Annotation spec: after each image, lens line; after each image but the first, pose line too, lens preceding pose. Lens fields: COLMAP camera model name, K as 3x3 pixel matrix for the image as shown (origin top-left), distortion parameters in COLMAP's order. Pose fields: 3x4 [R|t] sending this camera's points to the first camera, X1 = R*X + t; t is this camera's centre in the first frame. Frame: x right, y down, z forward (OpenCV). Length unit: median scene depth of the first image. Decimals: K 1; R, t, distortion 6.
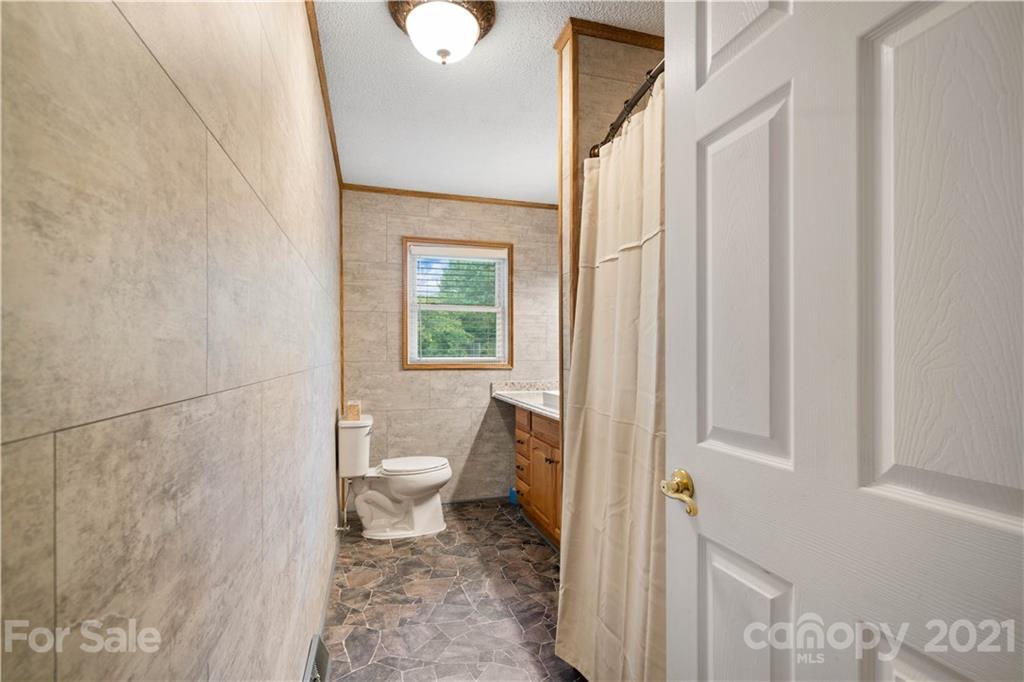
lens RADIAL K [[462.4, 0, 509.9], [0, 462.4, 353.5], [0, 0, 1]] dist [0.001008, 0.000096]
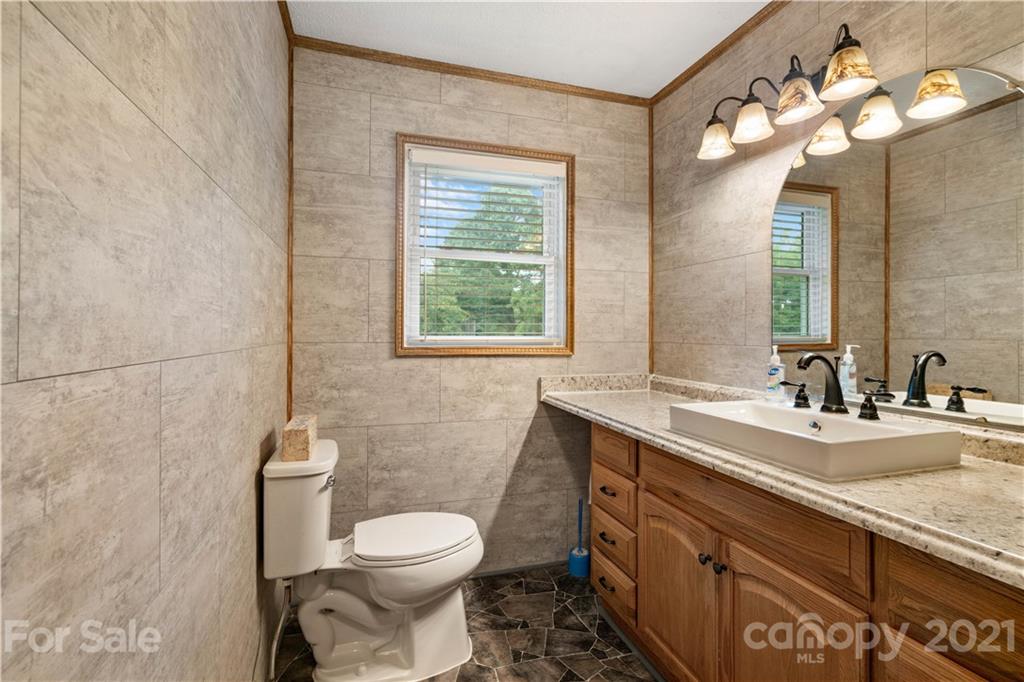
lens RADIAL K [[467.6, 0, 510.7], [0, 467.6, 325.8], [0, 0, 1]] dist [-0.000510, -0.000063]
pose [[0.999901, 0.006751, 0.012370, -0.089772], [-0.006595, 0.999899, -0.012568, 0.001800], [-0.012453, 0.012486, 0.999844, 0.391383]]
